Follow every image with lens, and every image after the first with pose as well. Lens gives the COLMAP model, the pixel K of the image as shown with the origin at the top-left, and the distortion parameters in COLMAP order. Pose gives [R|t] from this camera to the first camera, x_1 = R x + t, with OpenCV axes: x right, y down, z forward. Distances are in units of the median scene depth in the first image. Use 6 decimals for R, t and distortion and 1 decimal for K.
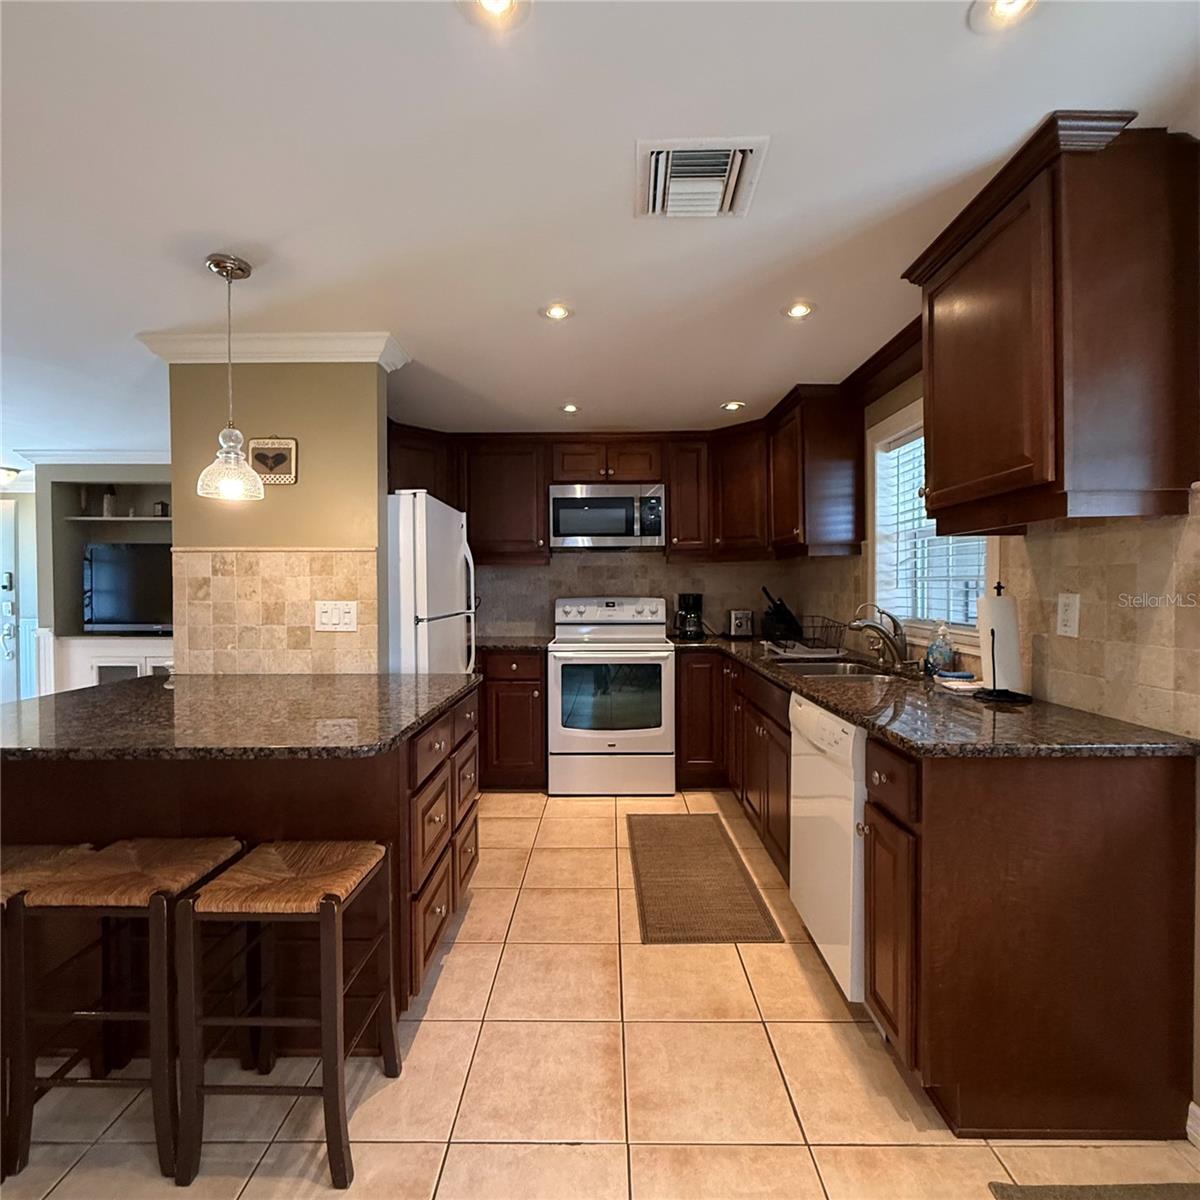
lens RADIAL K [[645.6, 0, 599.6], [0, 645.6, 599.3], [0, 0, 1]] dist [-0.000781, 0.000025]
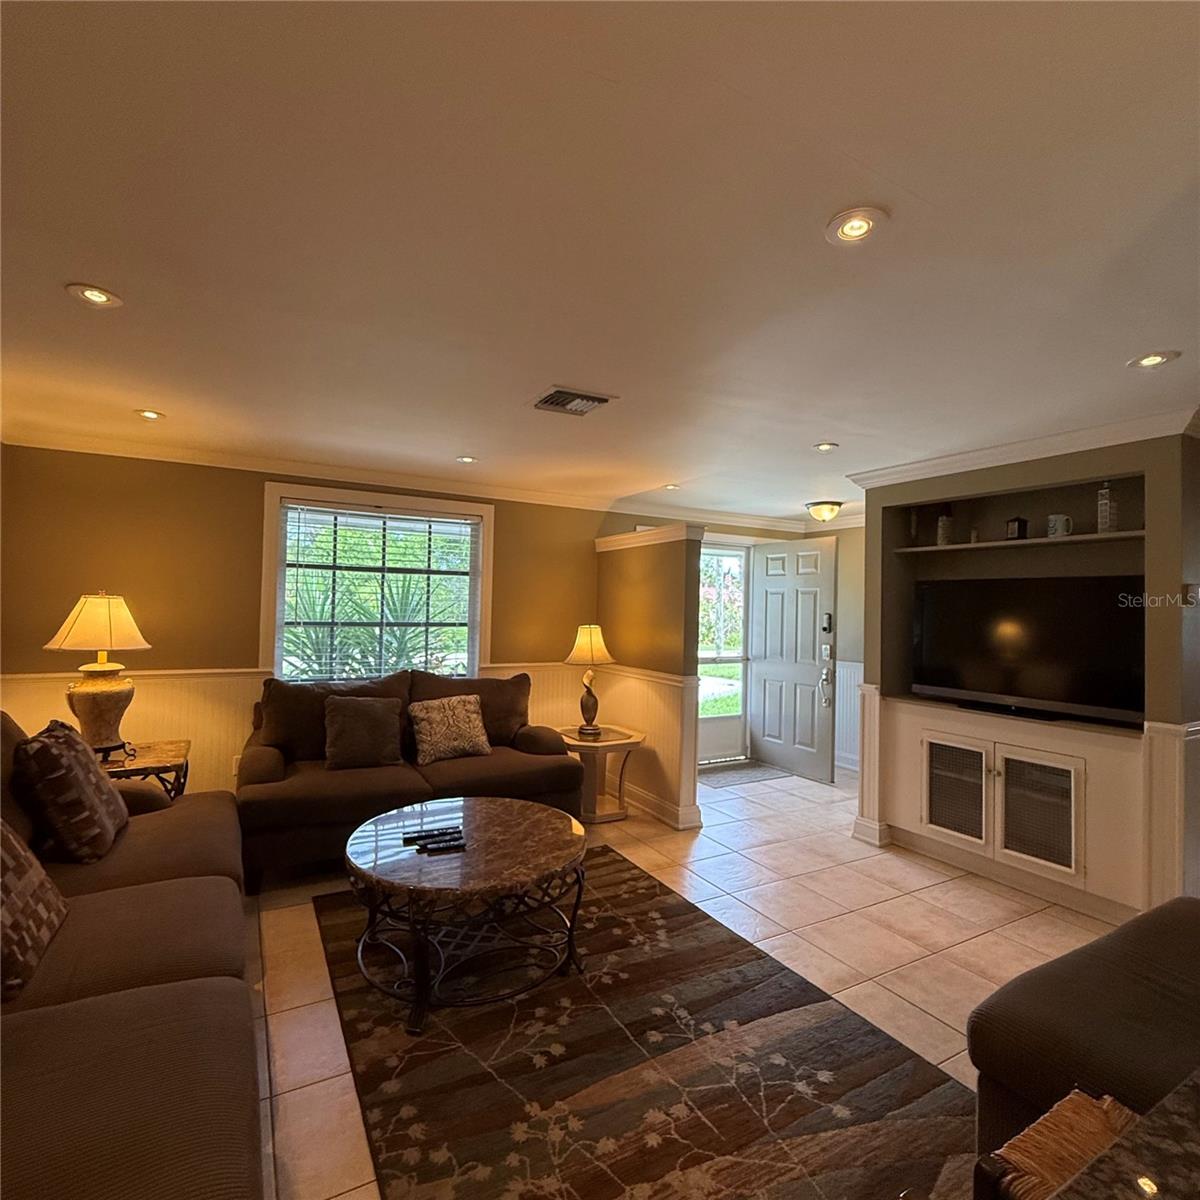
lens RADIAL K [[645.6, 0, 598.9], [0, 645.6, 601.9], [0, 0, 1]] dist [-0.000781, 0.000025]
pose [[0.506796, -0.000481, -0.862066, -0.310784], [-0.031879, 0.999305, -0.019299, -0.033458], [0.861476, 0.037262, 0.506429, 0.266594]]
